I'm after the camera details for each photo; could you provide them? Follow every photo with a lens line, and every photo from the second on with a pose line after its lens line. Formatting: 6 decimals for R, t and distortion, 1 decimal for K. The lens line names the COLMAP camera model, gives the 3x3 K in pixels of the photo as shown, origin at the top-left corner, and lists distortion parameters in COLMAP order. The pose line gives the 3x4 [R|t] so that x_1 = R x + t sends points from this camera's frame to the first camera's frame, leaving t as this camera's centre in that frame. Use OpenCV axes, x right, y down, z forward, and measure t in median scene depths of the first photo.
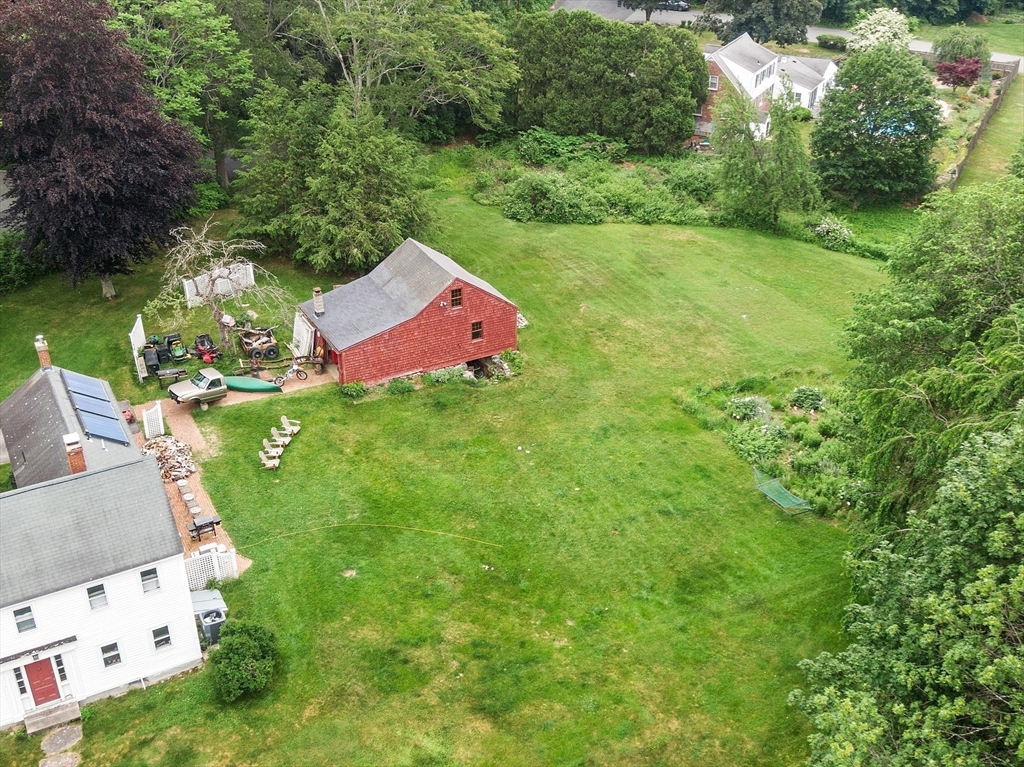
lens RADIAL K [[1127.3, 0, 511.7], [0, 1127.3, 389.4], [0, 0, 1]] dist [0.017579, -0.015462]
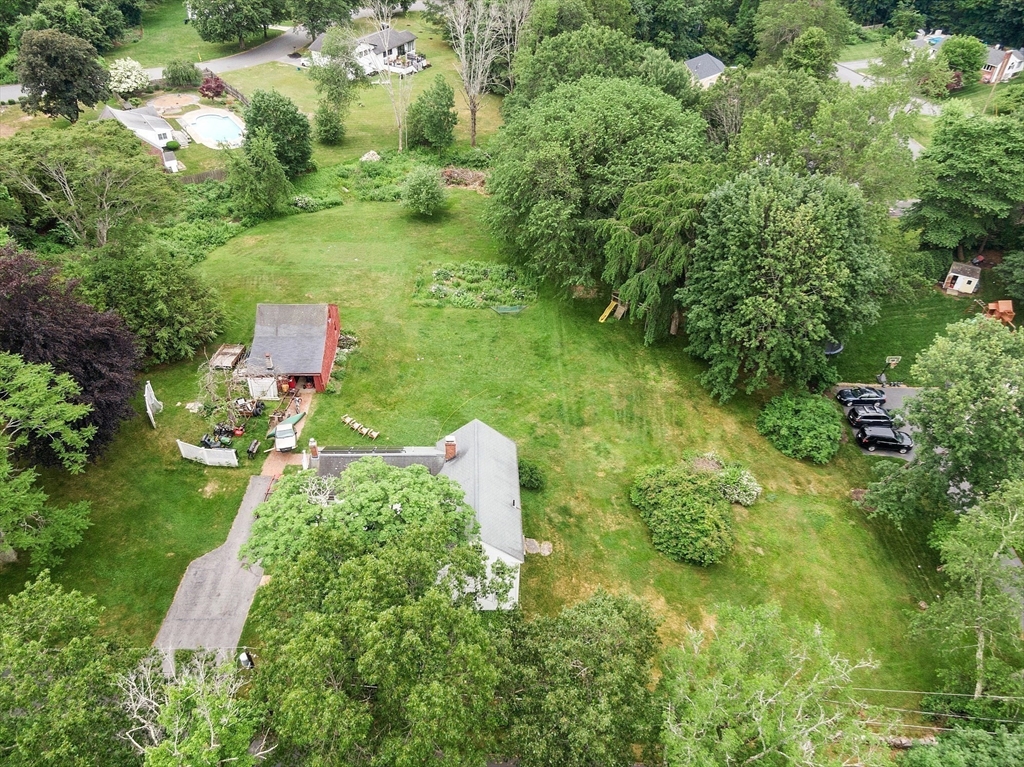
lens RADIAL K [[765.9, 0, 507.9], [0, 765.9, 381.7], [0, 0, 1]] dist [0.002714, -0.004172]
pose [[0.443962, -0.557741, 0.701301, -0.880931], [0.424995, 0.820096, 0.383173, -0.359806], [-0.788845, 0.127935, 0.601129, 0.094810]]
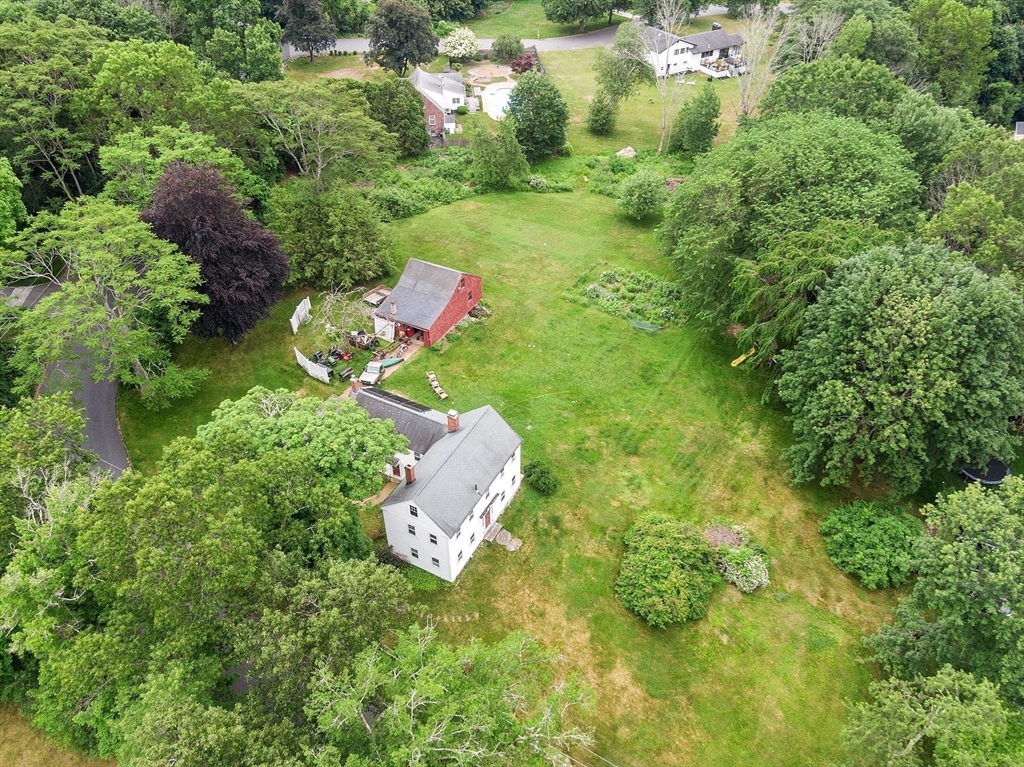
lens RADIAL K [[776.0, 0, 508.0], [0, 776.0, 386.6], [0, 0, 1]] dist [-0.000398, -0.005299]
pose [[0.834145, -0.360305, 0.417592, -0.648767], [0.277795, 0.928540, 0.246260, -0.239716], [-0.476479, -0.089411, 0.874628, -0.220384]]
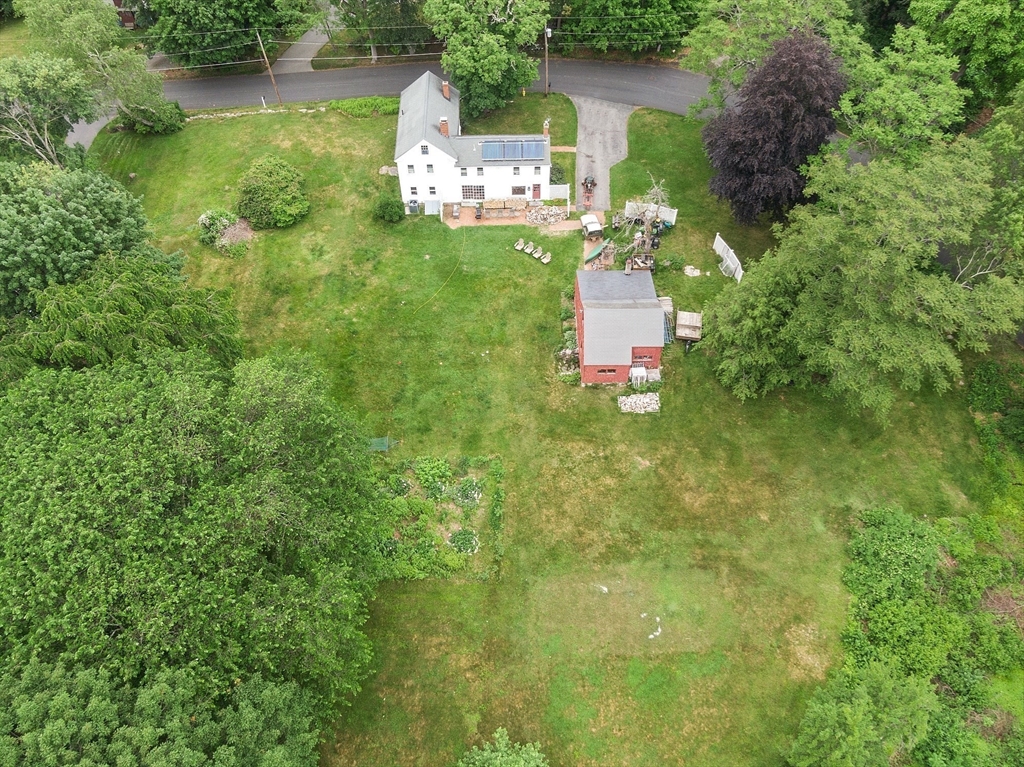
lens RADIAL K [[806.7, 0, 511.8], [0, 806.7, 398.1], [0, 0, 1]] dist [0.007905, -0.001209]
pose [[-0.462201, 0.723960, -0.512106, 0.687404], [-0.437964, 0.315784, 0.841705, -1.002099], [0.771076, 0.613321, 0.171113, 0.874322]]
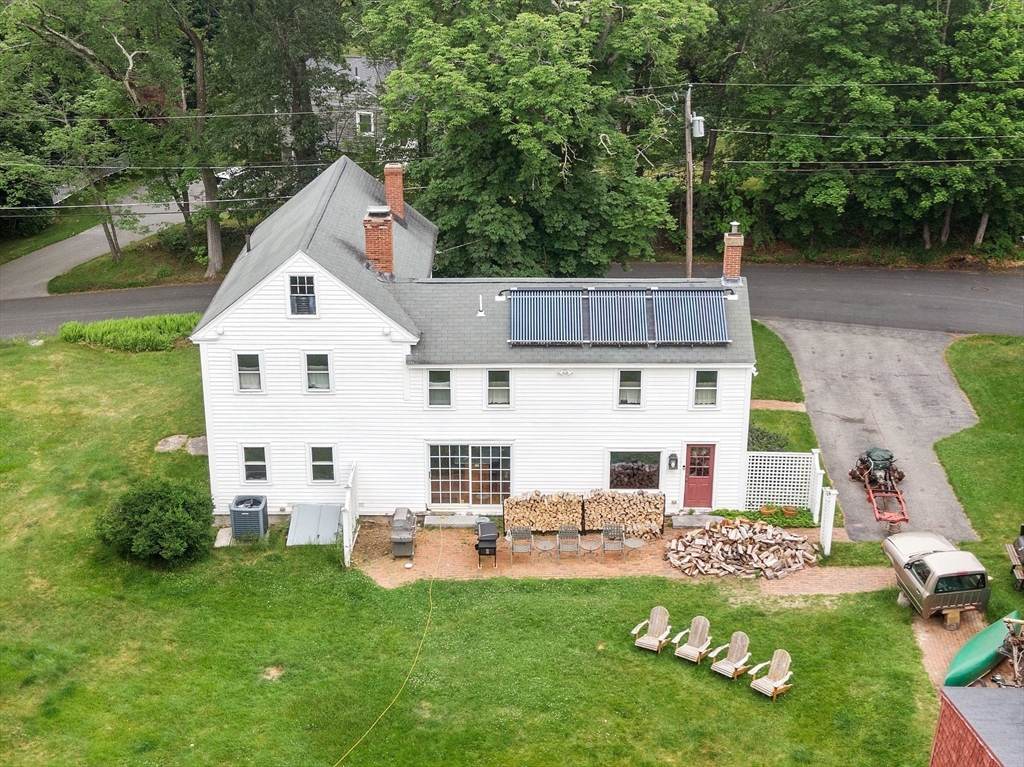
lens RADIAL K [[1454.9, 0, 510.4], [0, 1454.9, 383.7], [0, 0, 1]] dist [0.018219, -0.068275]
pose [[-0.477349, 0.322386, -0.817438, 0.283497], [-0.441387, 0.716420, 0.540297, -0.314459], [0.759813, 0.618717, -0.199685, 0.971347]]
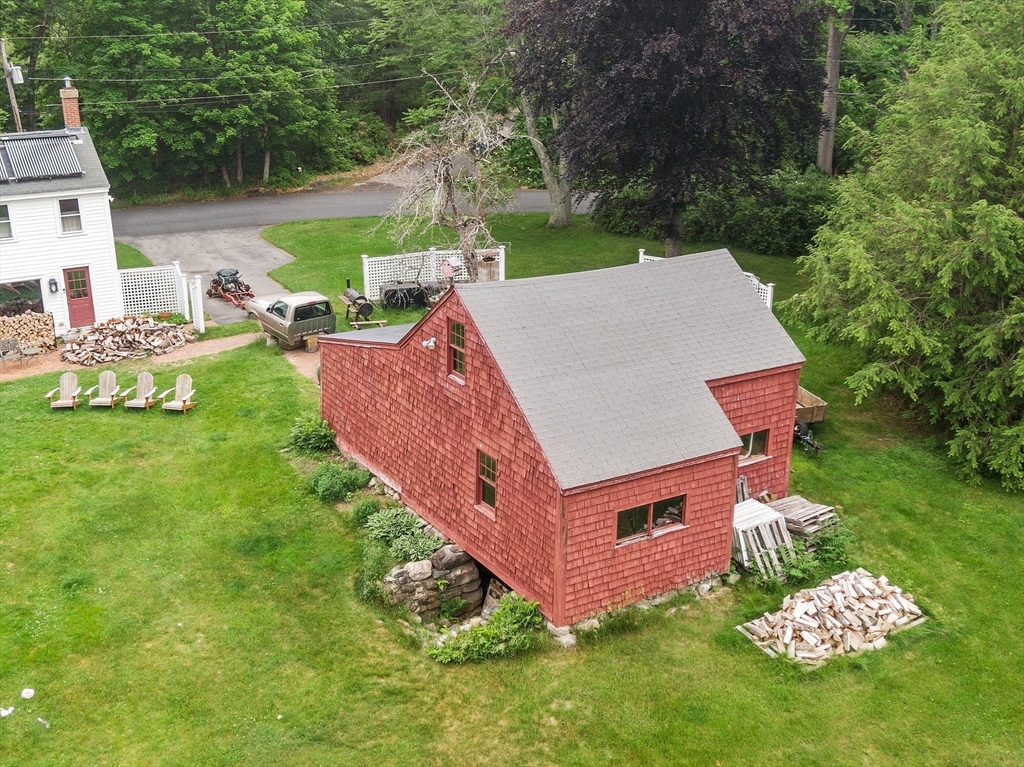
lens RADIAL K [[1127.3, 0, 511.7], [0, 1127.3, 389.4], [0, 0, 1]] dist [0.017579, -0.015462]
pose [[0.052738, 0.326532, -0.943714, 0.306159], [-0.494997, 0.829307, 0.259284, -0.183354], [0.867292, 0.453462, 0.205368, 1.031340]]
